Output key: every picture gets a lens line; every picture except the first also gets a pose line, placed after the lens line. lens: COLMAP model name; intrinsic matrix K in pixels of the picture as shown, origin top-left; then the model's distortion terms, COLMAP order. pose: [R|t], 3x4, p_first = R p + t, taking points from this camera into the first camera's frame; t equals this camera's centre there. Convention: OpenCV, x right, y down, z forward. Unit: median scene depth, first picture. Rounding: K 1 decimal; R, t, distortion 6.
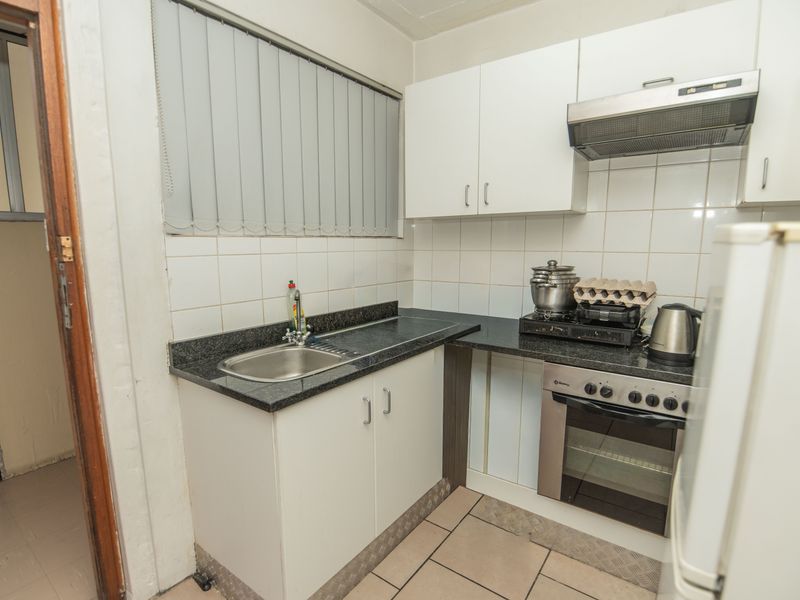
lens RADIAL K [[409.3, 0, 391.0], [0, 409.3, 308.3], [0, 0, 1]] dist [-0.023655, -0.000940]
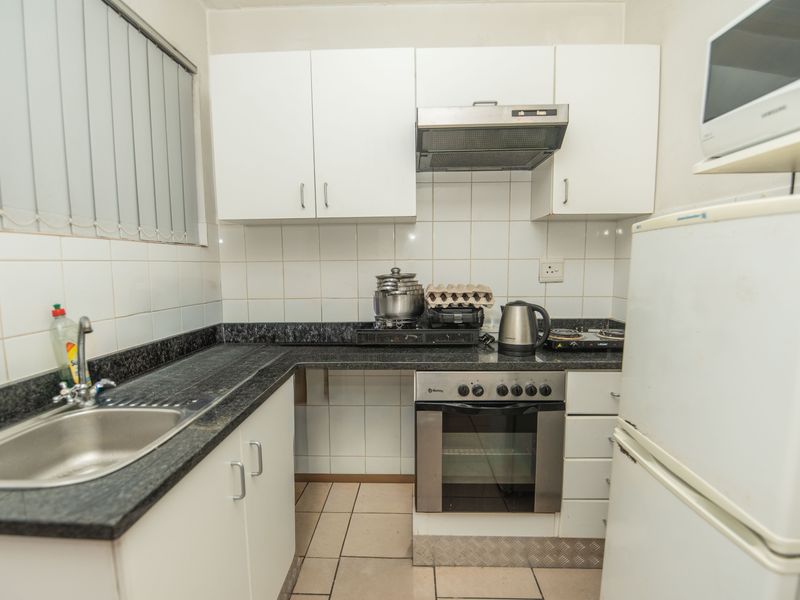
lens RADIAL K [[403.7, 0, 401.4], [0, 403.7, 308.9], [0, 0, 1]] dist [-0.021972, -0.000919]
pose [[0.818433, -0.068176, 0.570543, -0.171197], [0.096610, 0.995128, -0.019674, 0.001233], [-0.566421, 0.071222, 0.821032, 0.226533]]
